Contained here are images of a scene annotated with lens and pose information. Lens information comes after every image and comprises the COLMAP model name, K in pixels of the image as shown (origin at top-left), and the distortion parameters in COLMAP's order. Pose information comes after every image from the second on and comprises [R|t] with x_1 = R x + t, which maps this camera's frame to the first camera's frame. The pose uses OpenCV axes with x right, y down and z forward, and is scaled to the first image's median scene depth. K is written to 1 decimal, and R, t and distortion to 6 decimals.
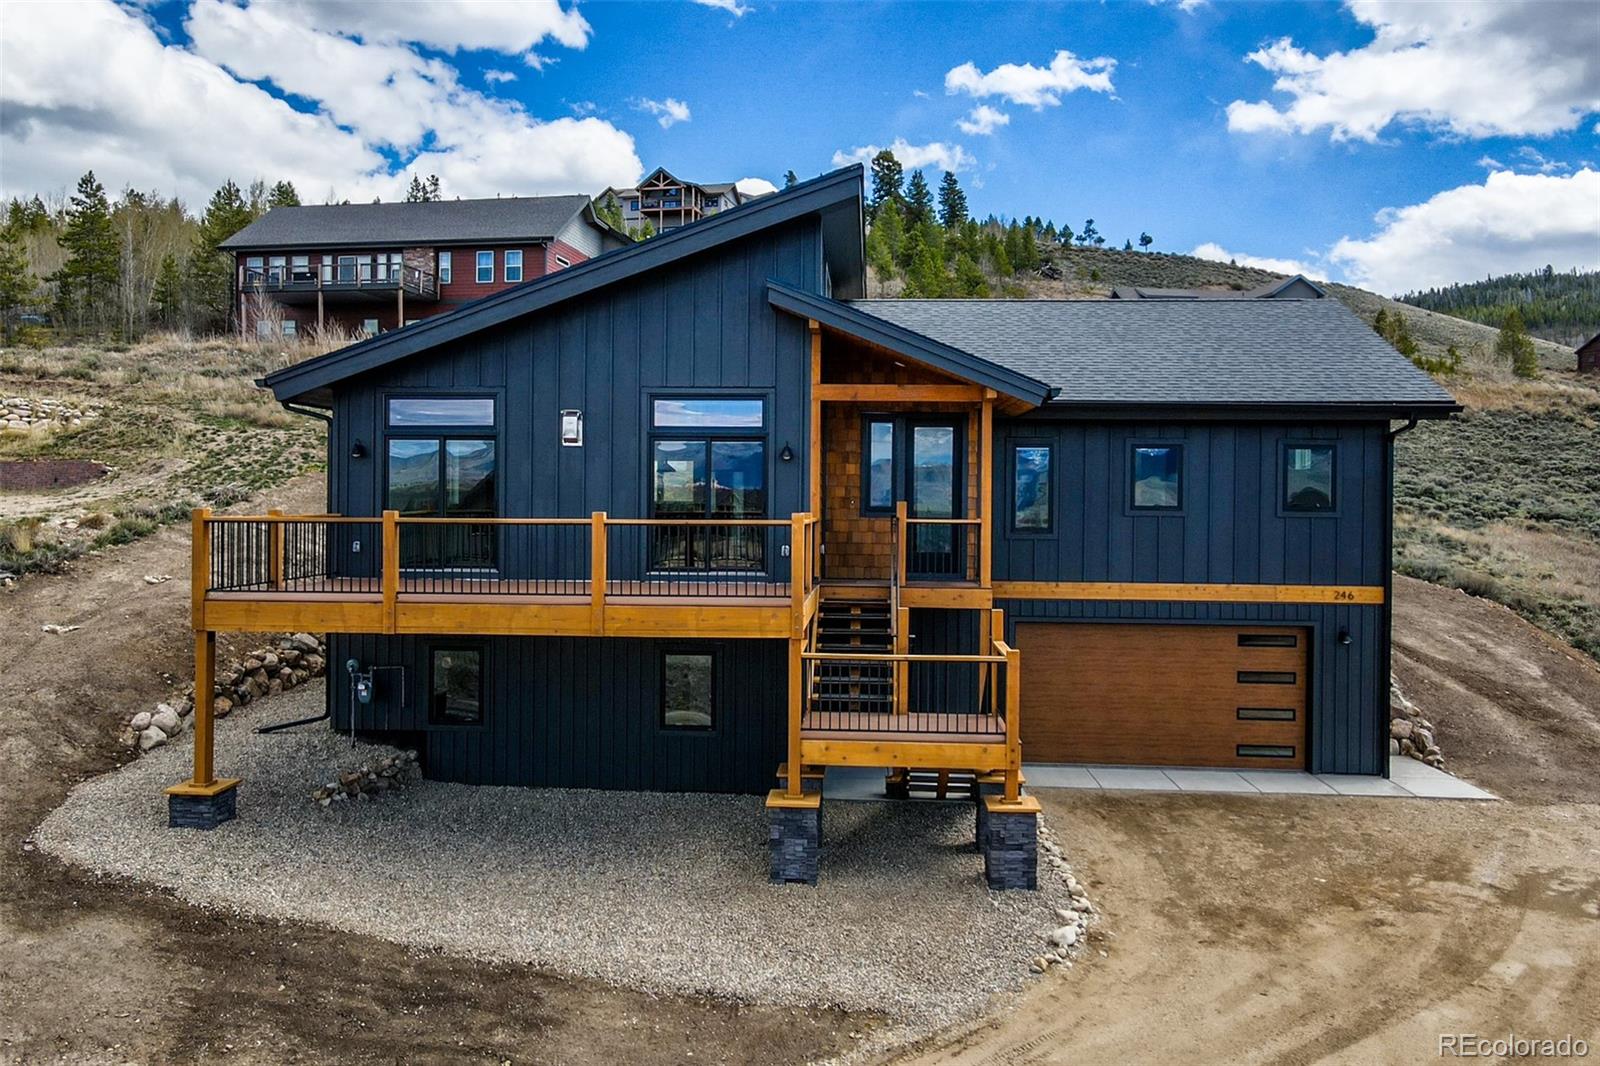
lens RADIAL K [[1187.2, 0, 800.6], [0, 1187.2, 495.4], [0, 0, 1]] dist [0.020297, 0.008695]
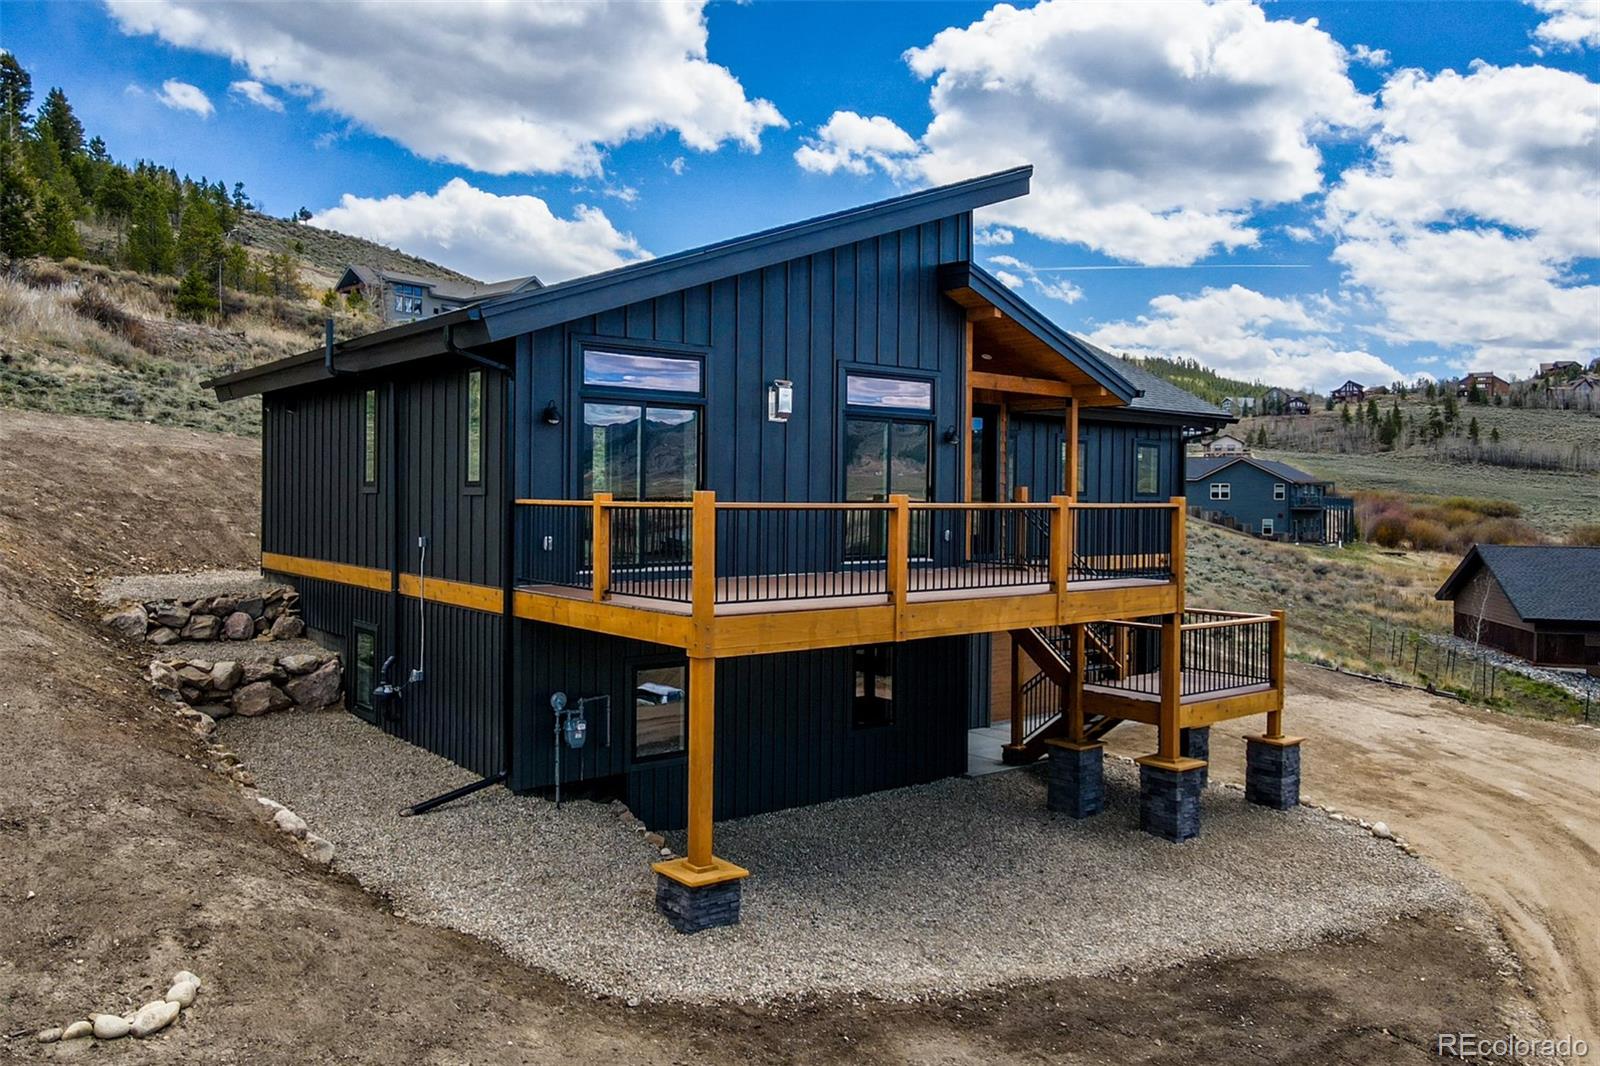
lens RADIAL K [[1177.1, 0, 799.0], [0, 1177.1, 491.9], [0, 0, 1]] dist [0.010014, 0.003577]
pose [[0.738315, 0.002548, 0.674452, -0.759878], [-0.008438, 0.999949, 0.005459, 0.005514], [-0.674404, -0.009722, 0.738299, 0.344671]]
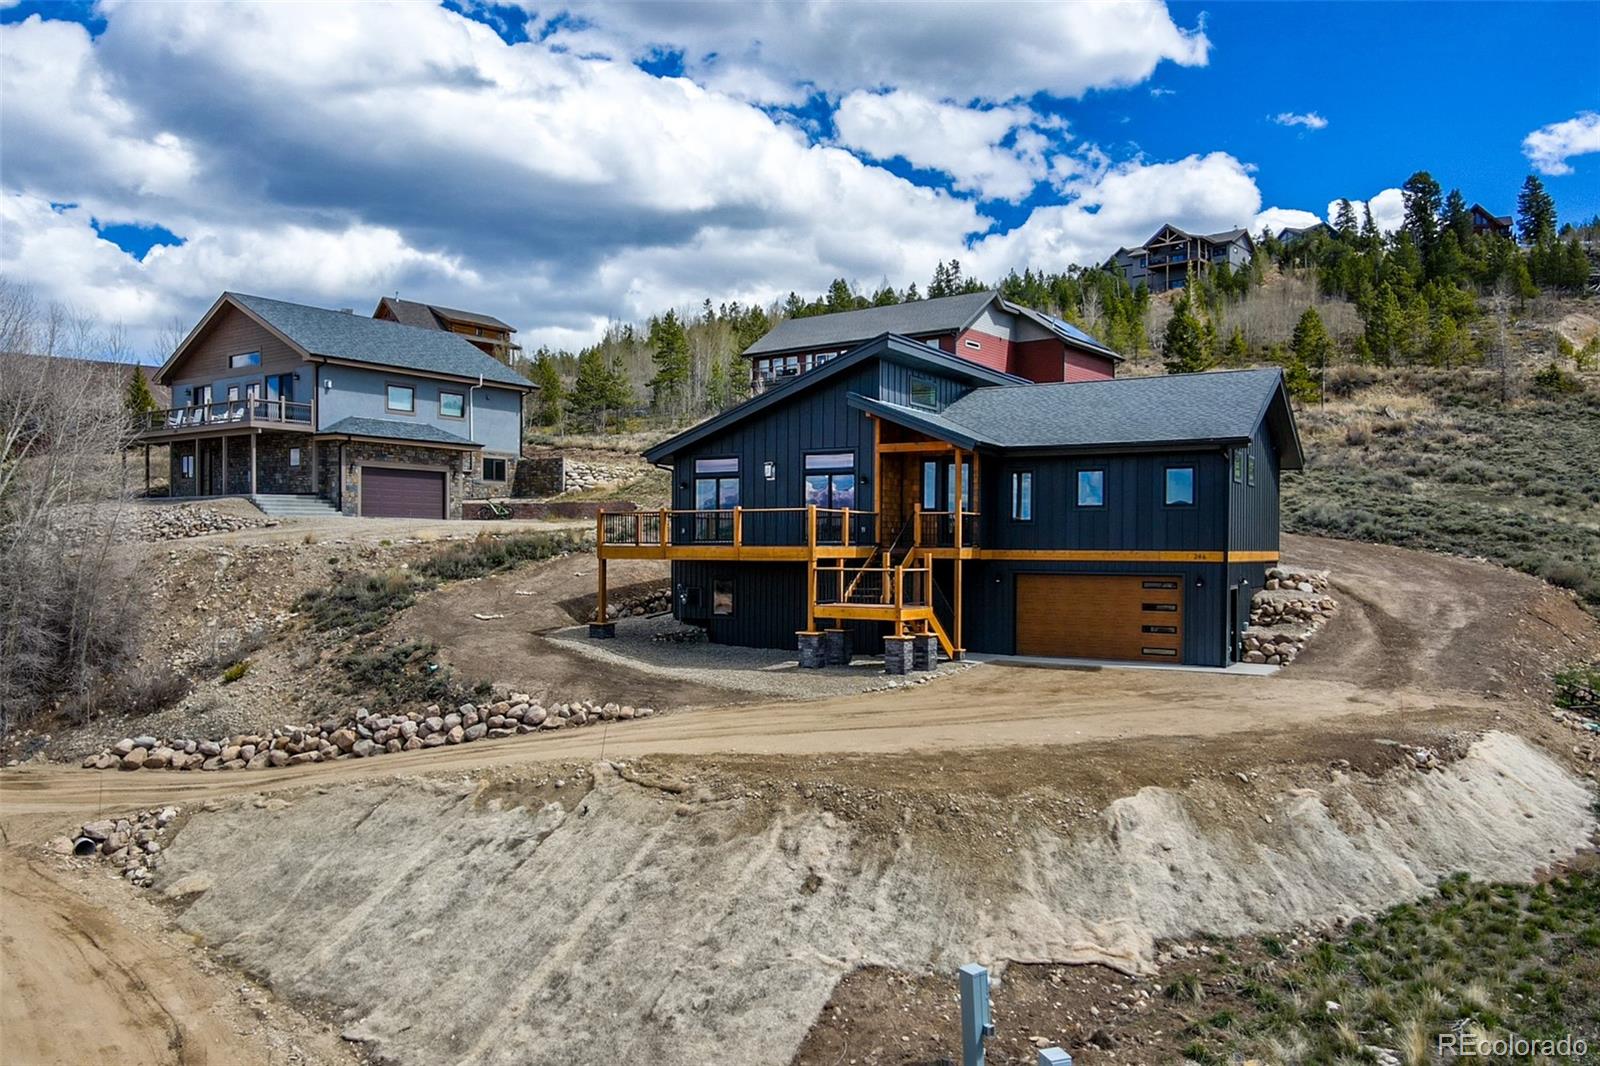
lens RADIAL K [[1197.5, 0, 800.0], [0, 1197.5, 533.0], [0, 0, 1]] dist [0.018601, 0.005026]
pose [[0.886231, -0.009754, -0.463140, 0.791247], [0.004065, 0.999904, -0.013279, 0.076142], [0.463225, 0.009886, 0.886186, -0.778675]]
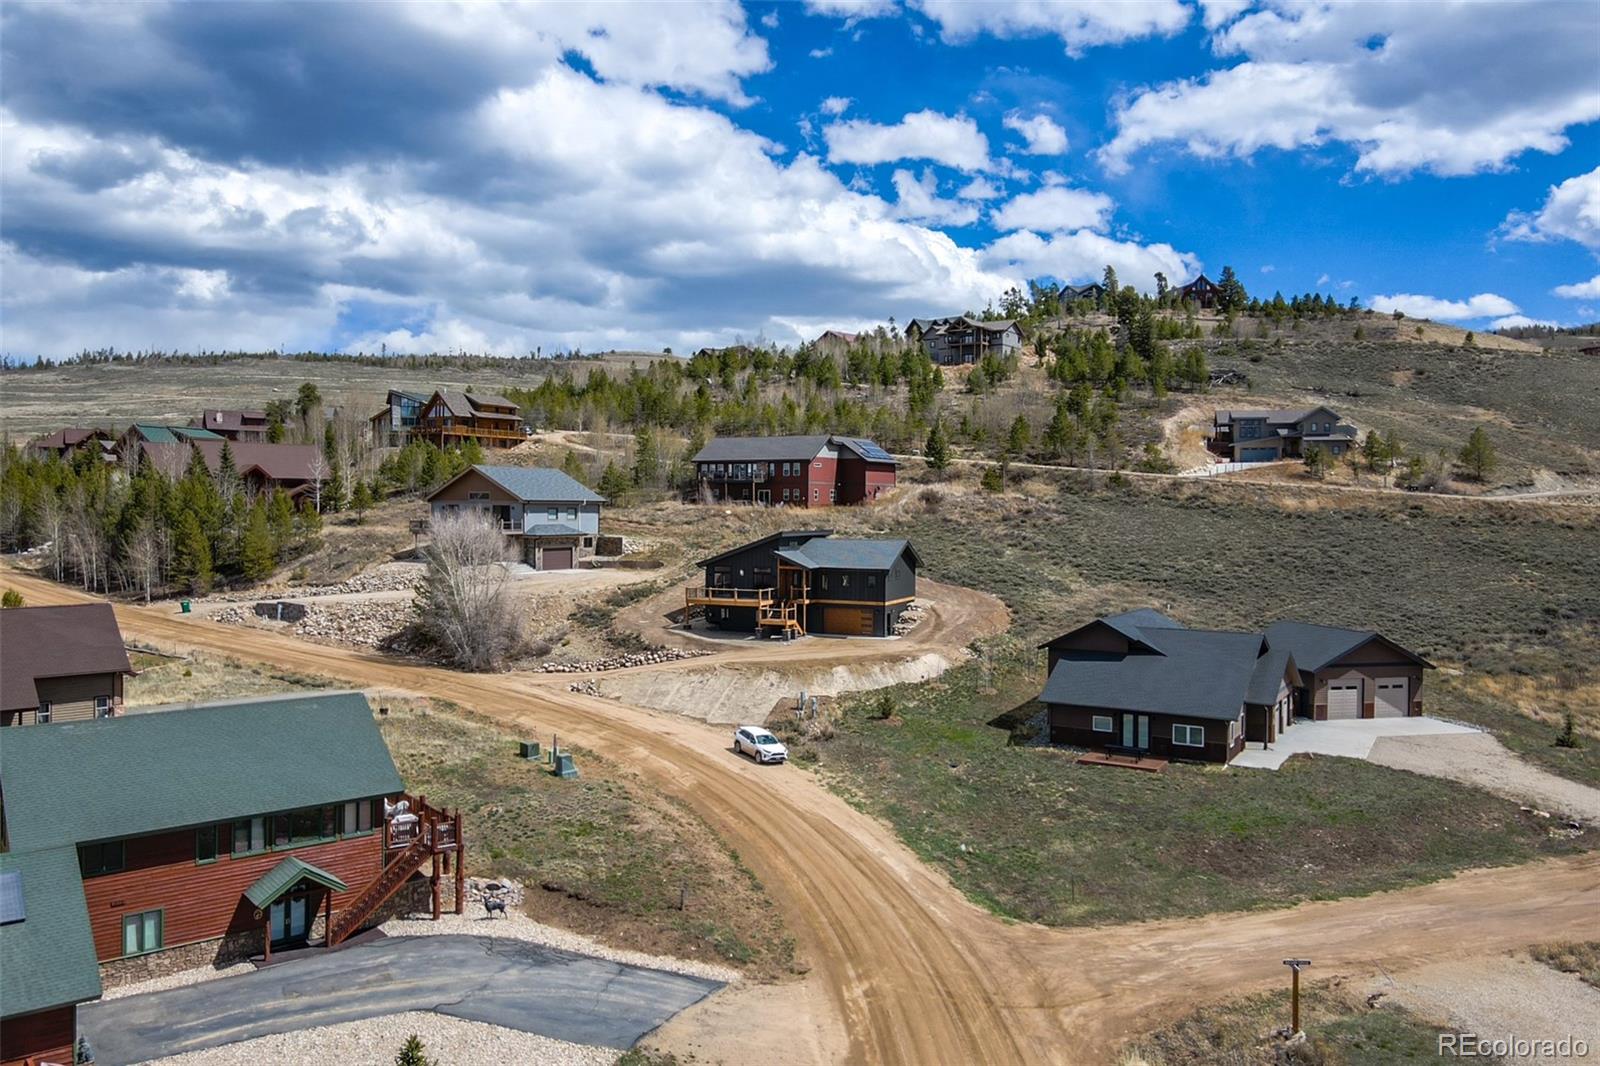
lens RADIAL K [[1197.5, 0, 800.0], [0, 1197.5, 533.0], [0, 0, 1]] dist [0.018601, 0.005026]
pose [[0.932599, 0.005735, -0.360869, 2.239306], [0.003680, 0.999671, 0.025397, -0.402508], [0.360896, -0.025013, 0.932271, -4.479460]]
